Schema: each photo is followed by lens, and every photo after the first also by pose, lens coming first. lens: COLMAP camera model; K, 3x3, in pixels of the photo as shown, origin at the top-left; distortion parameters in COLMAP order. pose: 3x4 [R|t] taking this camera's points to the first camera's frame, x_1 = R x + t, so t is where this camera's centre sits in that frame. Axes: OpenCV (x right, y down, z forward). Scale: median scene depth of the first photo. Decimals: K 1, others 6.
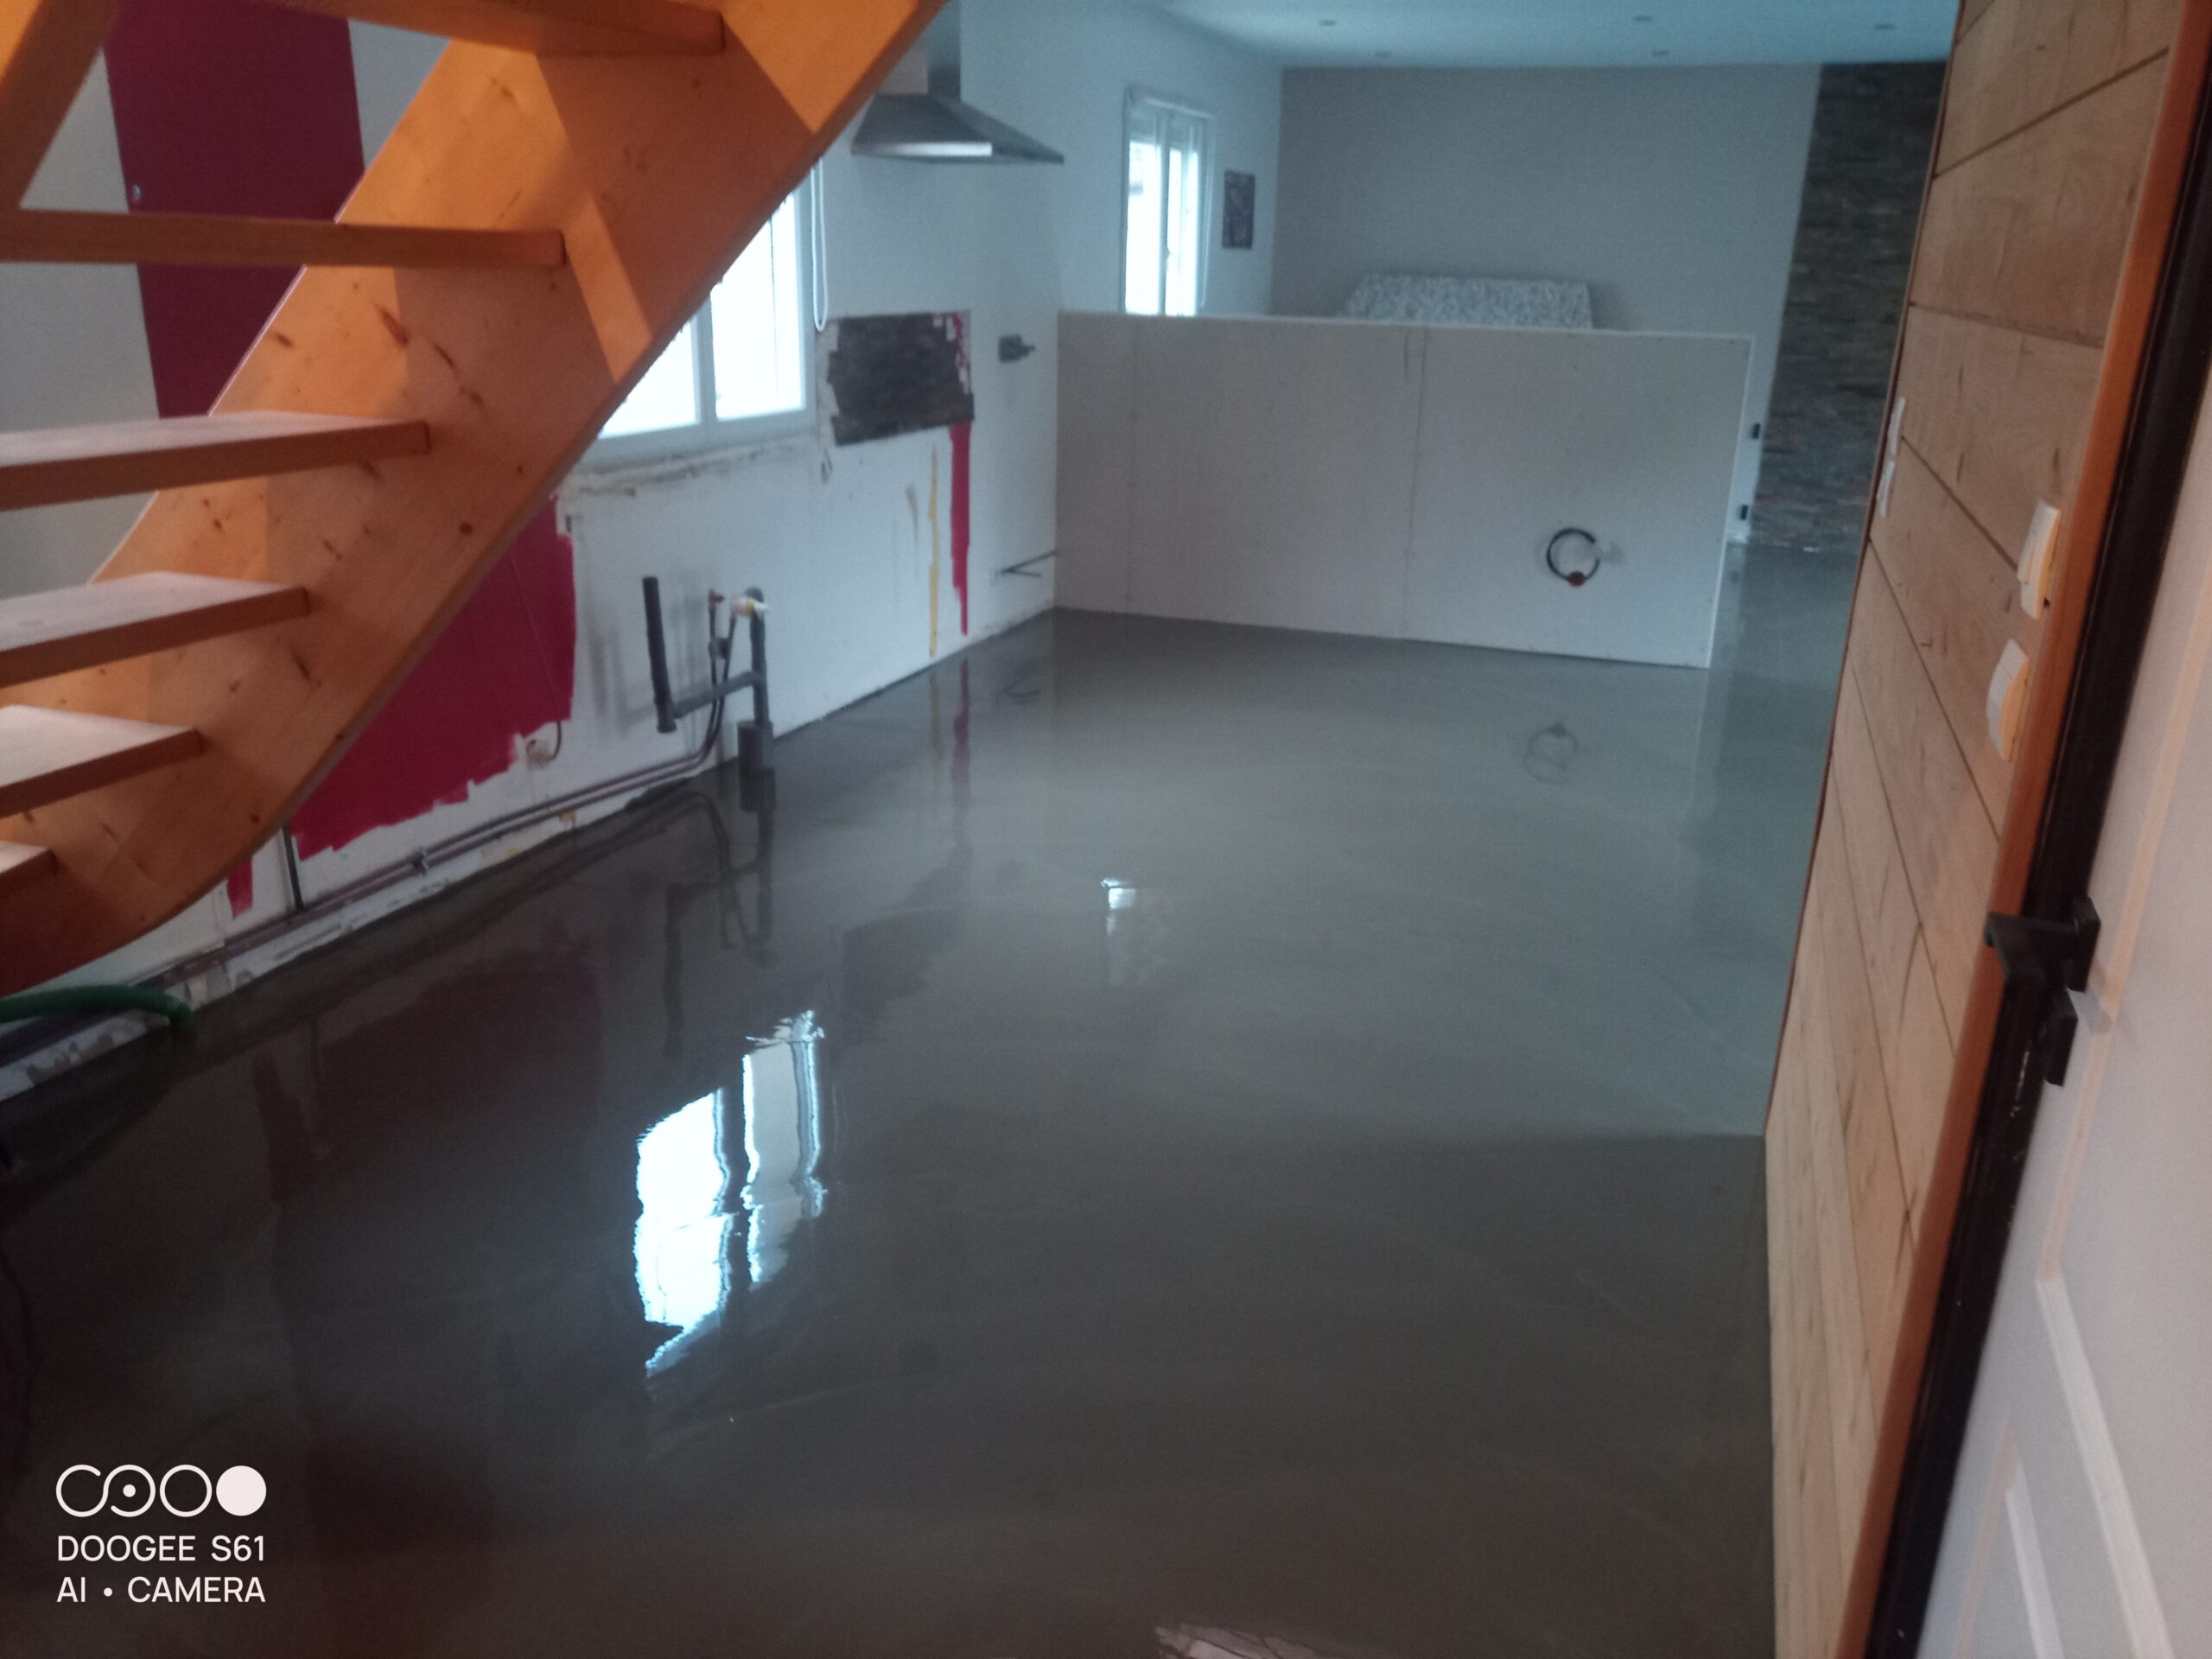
lens RADIAL K [[1699.8, 0, 1113.9], [0, 1699.8, 837.7], [0, 0, 1]] dist [-0.024925, 0.063263]
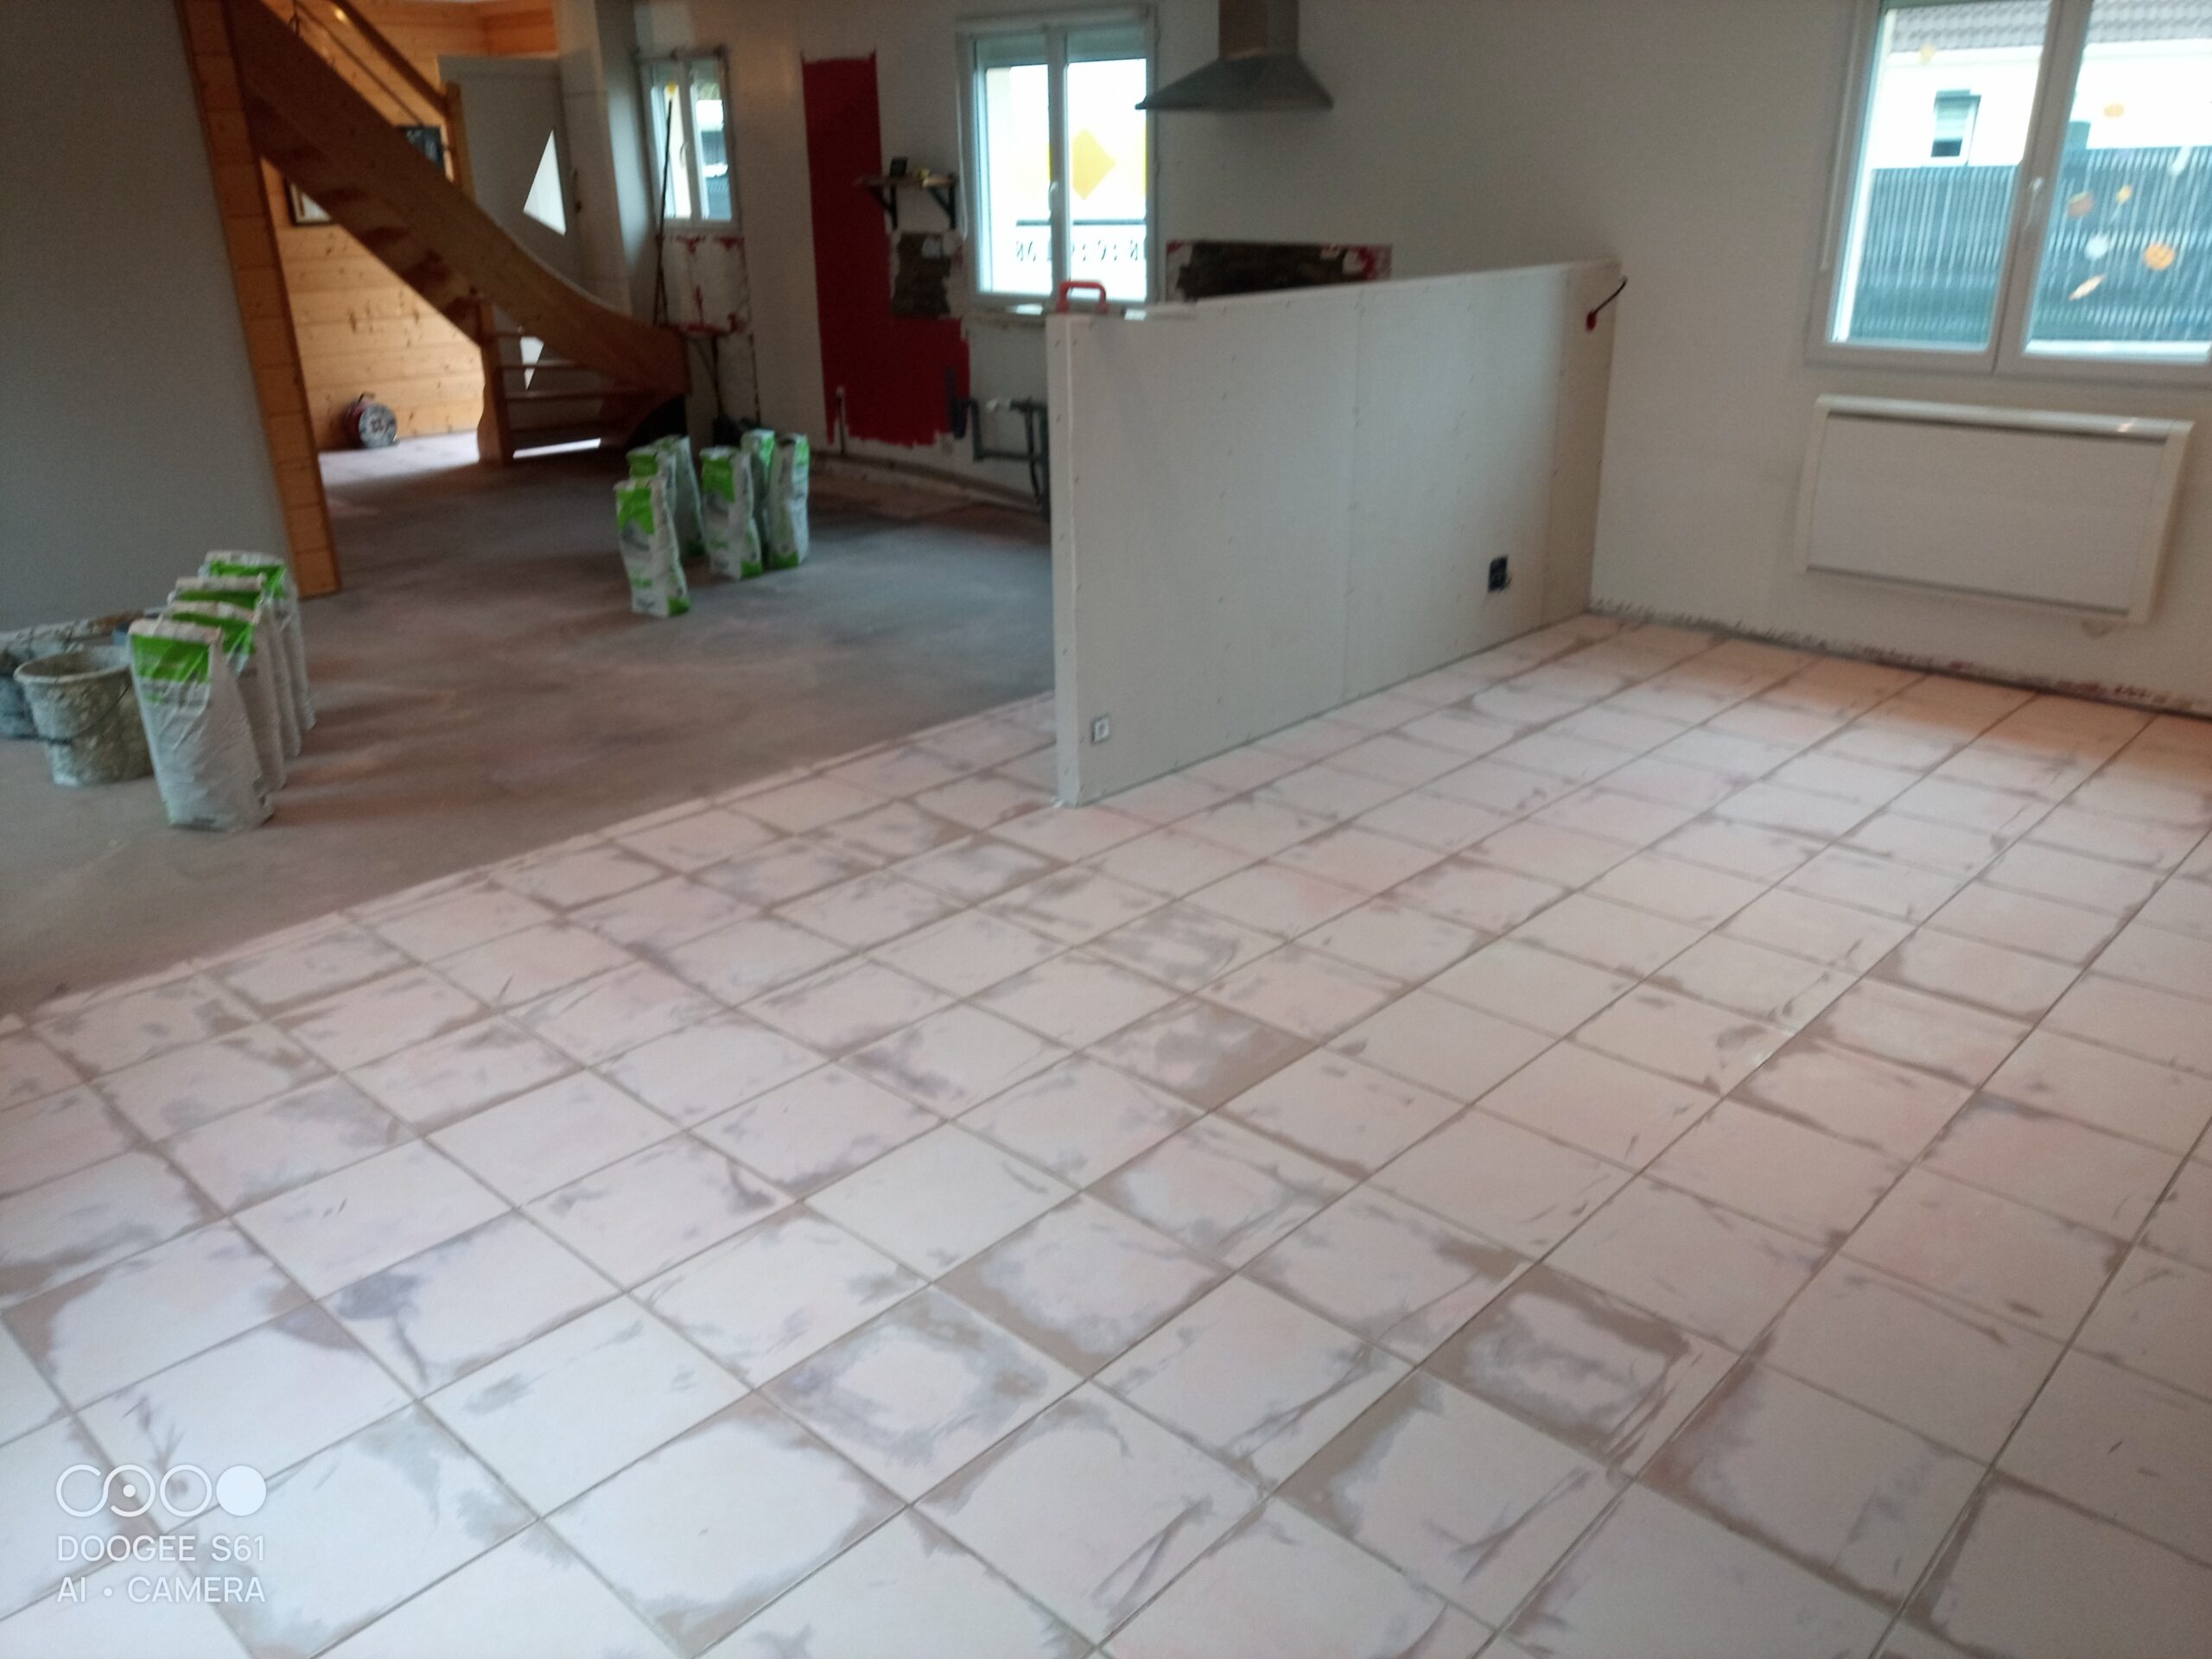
lens RADIAL K [[1714.5, 0, 1103.8], [0, 1714.5, 831.0], [0, 0, 1]] dist [-0.024711, 0.058511]
pose [[-0.400946, 0.319289, -0.858660, 0.683821], [-0.294838, 0.842453, 0.450936, -0.294928], [0.867360, 0.433967, -0.243640, 0.863438]]
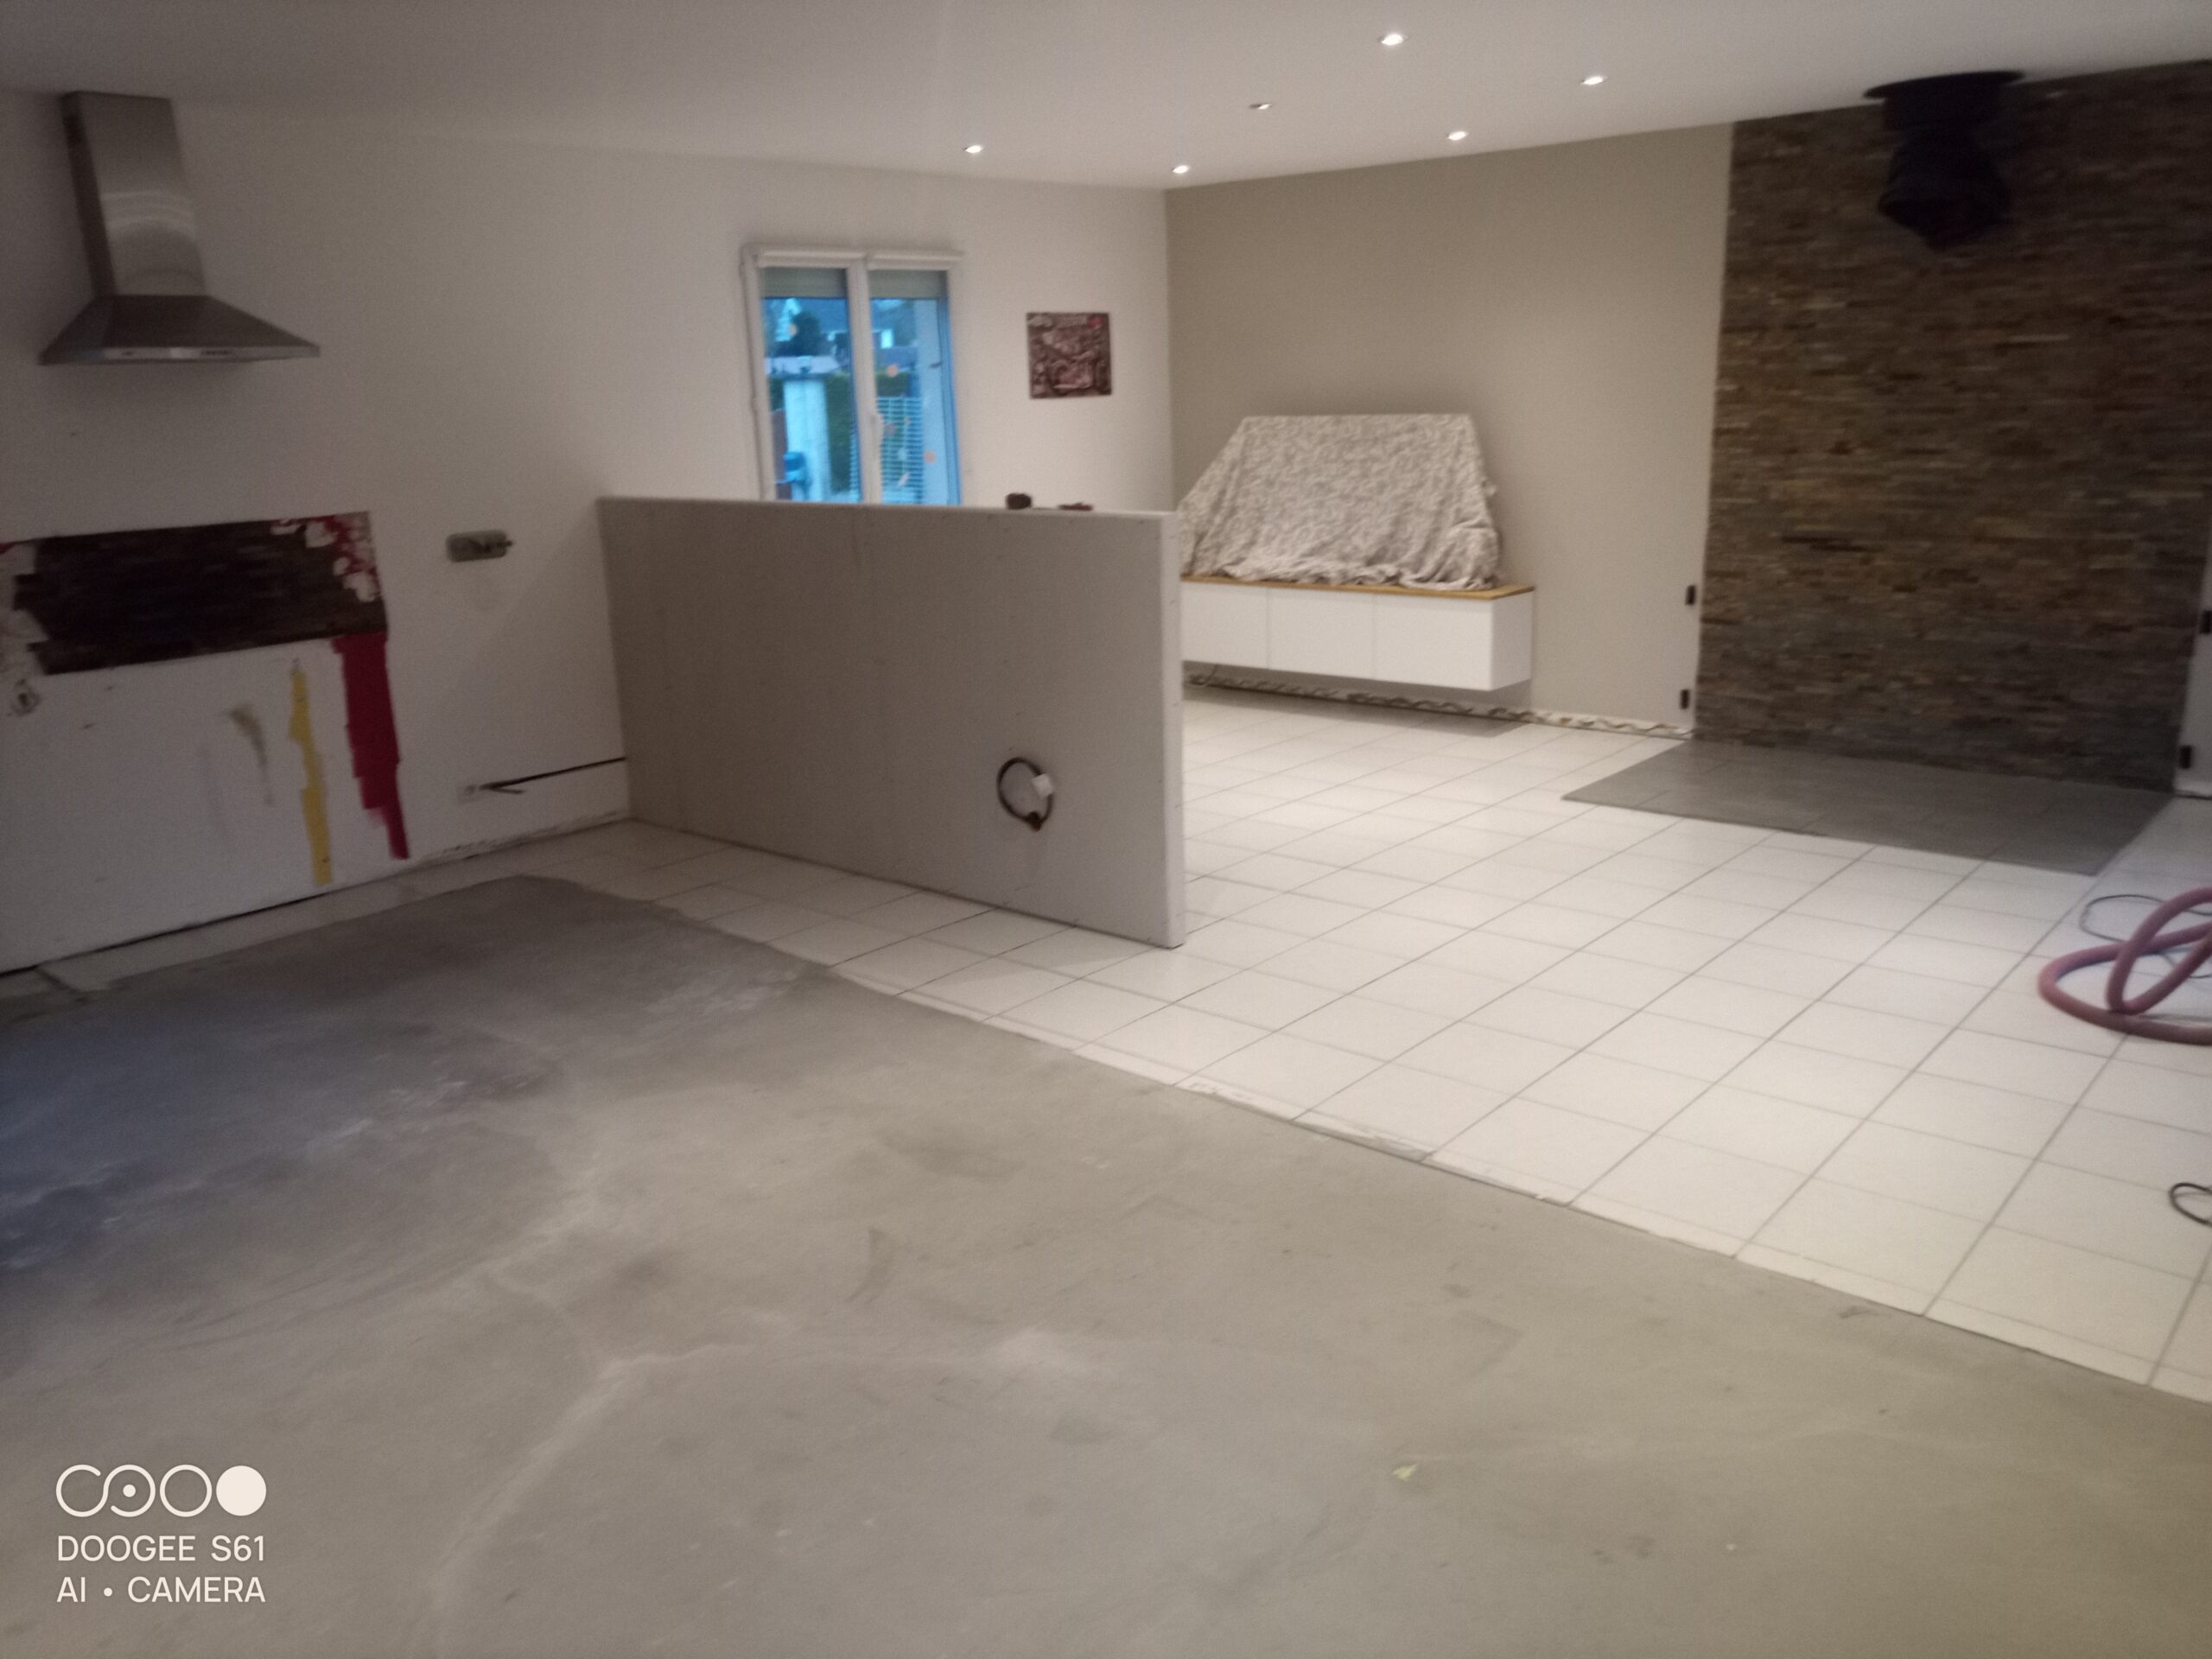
lens RADIAL K [[1699.8, 0, 1113.9], [0, 1699.8, 837.7], [0, 0, 1]] dist [-0.024925, 0.063263]
pose [[0.930826, 0.040230, -0.363241, 0.433297], [-0.062784, 0.996749, -0.050494, -0.078521], [0.360029, 0.069807, 0.930326, 0.209843]]
